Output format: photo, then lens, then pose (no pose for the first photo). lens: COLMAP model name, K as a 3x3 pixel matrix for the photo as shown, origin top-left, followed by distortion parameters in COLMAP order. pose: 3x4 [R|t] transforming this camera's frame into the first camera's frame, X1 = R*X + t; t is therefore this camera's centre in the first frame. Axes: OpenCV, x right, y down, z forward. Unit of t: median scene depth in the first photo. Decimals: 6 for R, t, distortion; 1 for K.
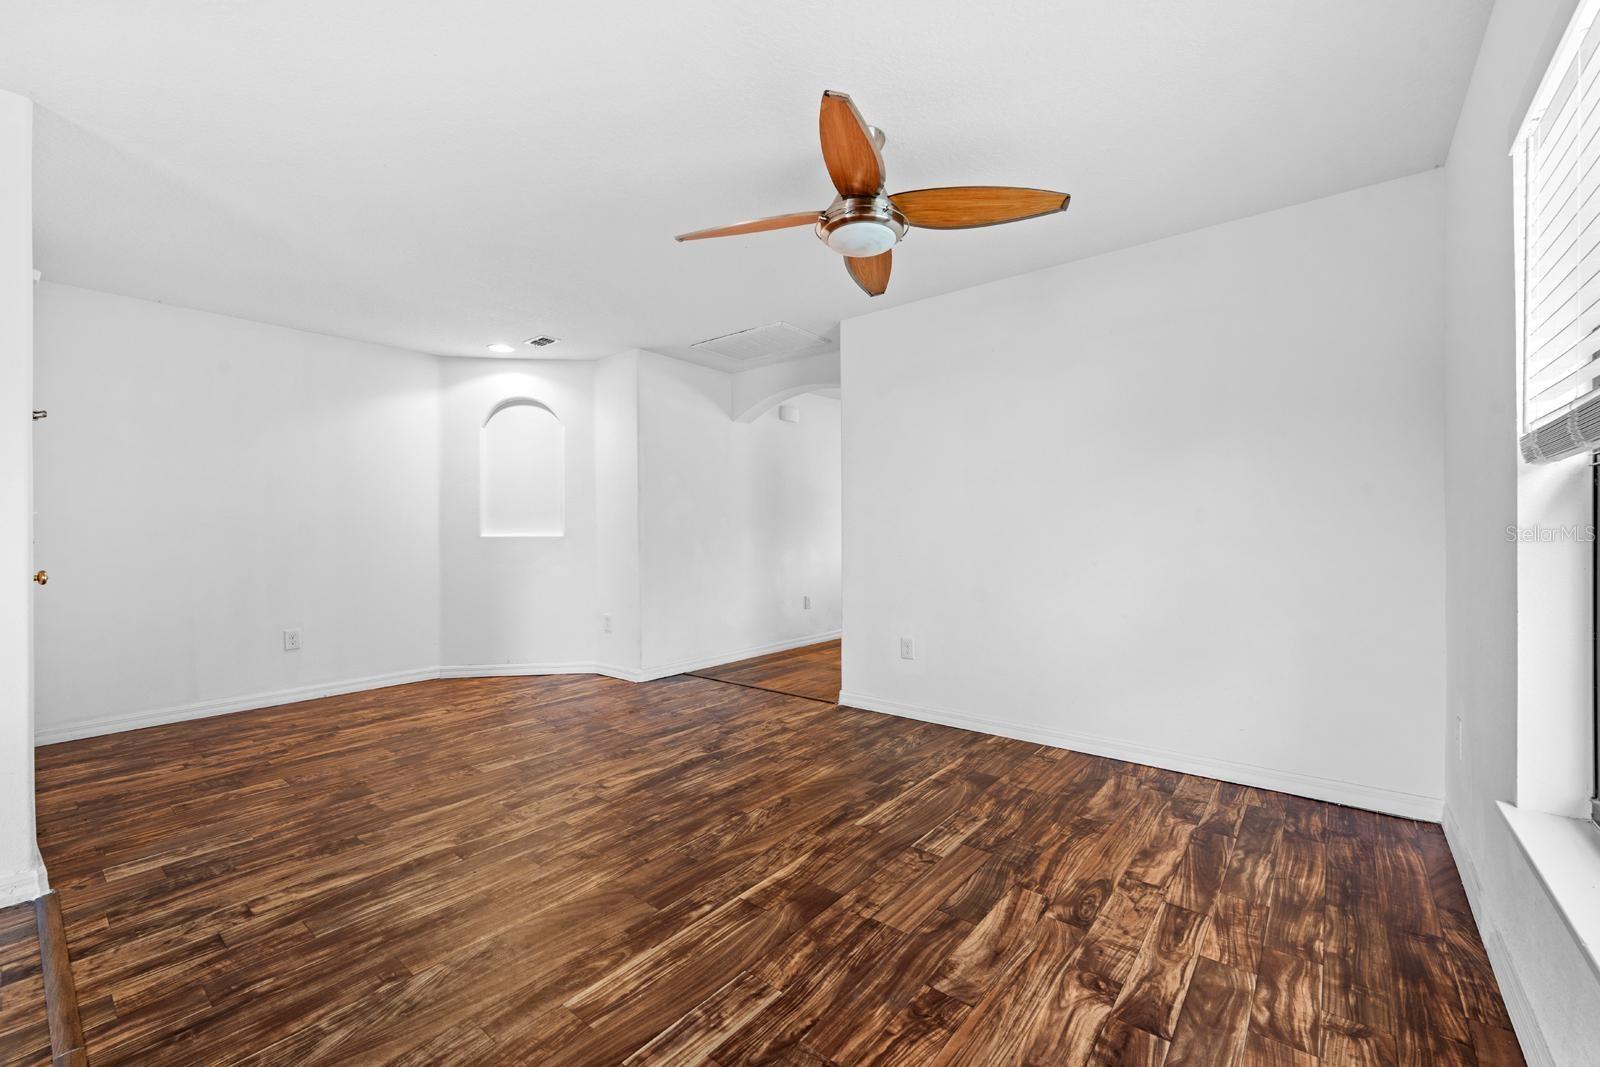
lens RADIAL K [[665.0, 0, 801.3], [0, 665.0, 527.1], [0, 0, 1]] dist [-0.003441, 0.000090]
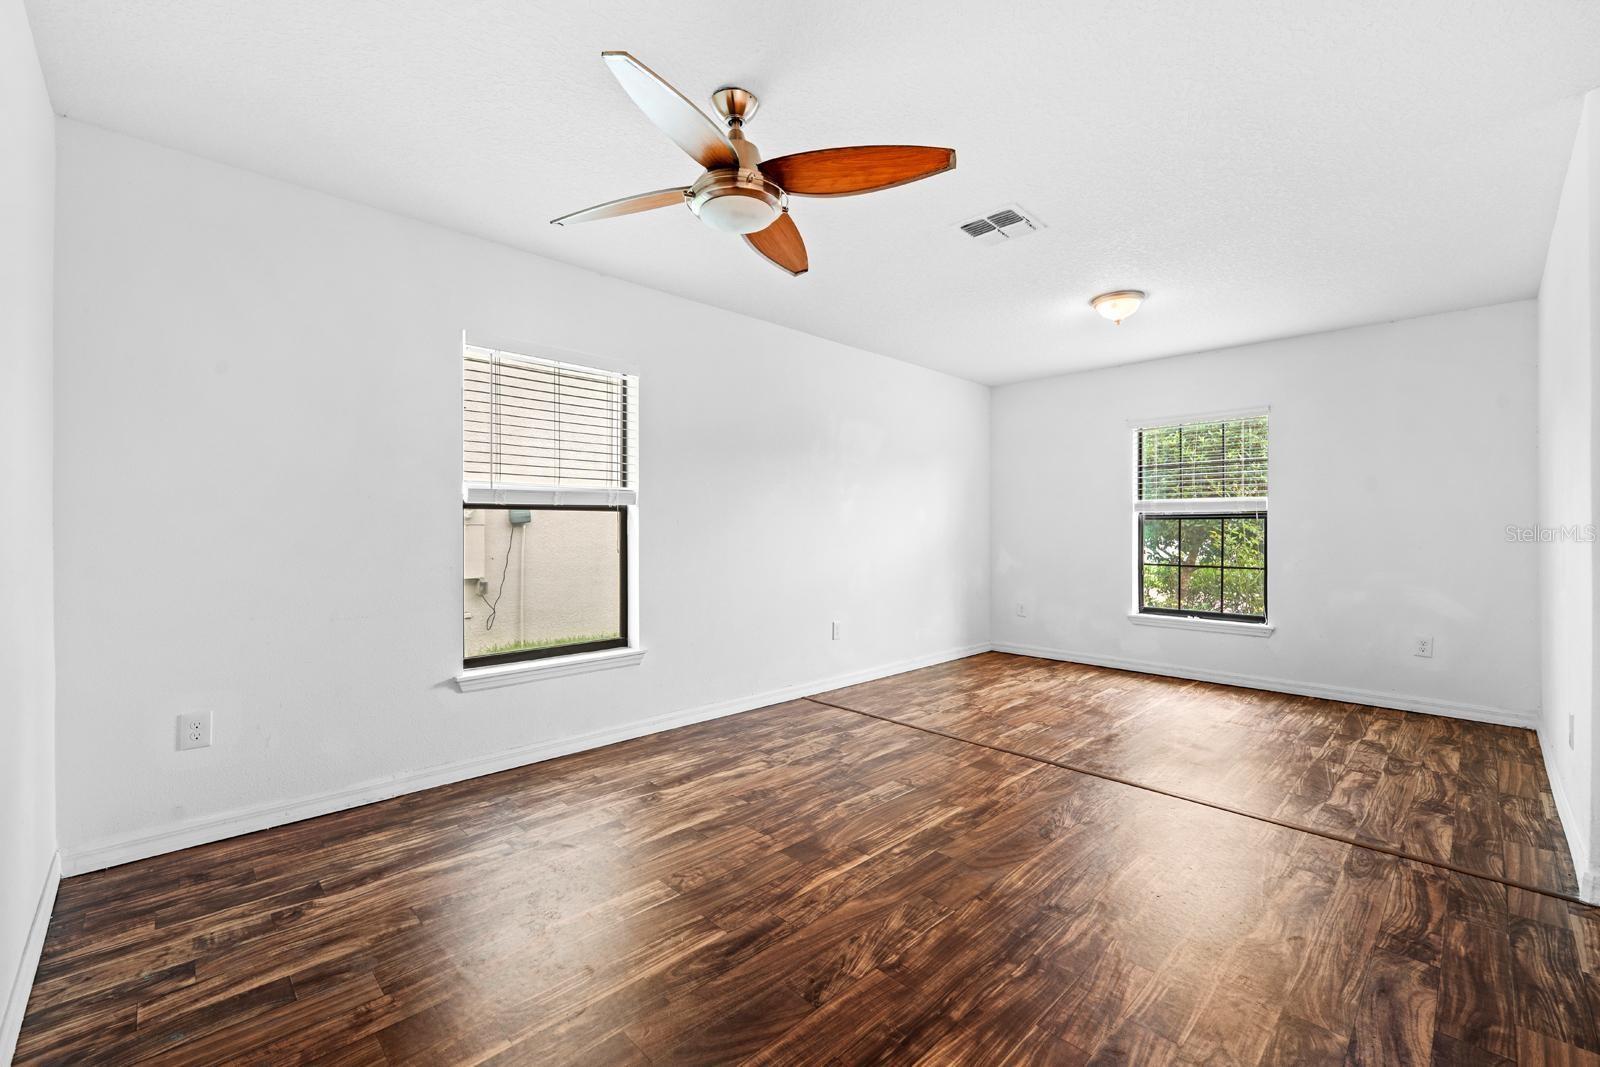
lens RADIAL K [[665.0, 0, 801.3], [0, 665.0, 527.1], [0, 0, 1]] dist [-0.003441, 0.000090]
pose [[-0.992852, 0.006261, 0.119188, -0.106886], [0.004933, 0.999922, -0.011431, 0.007948], [-0.119250, -0.010761, -0.992806, 1.986824]]
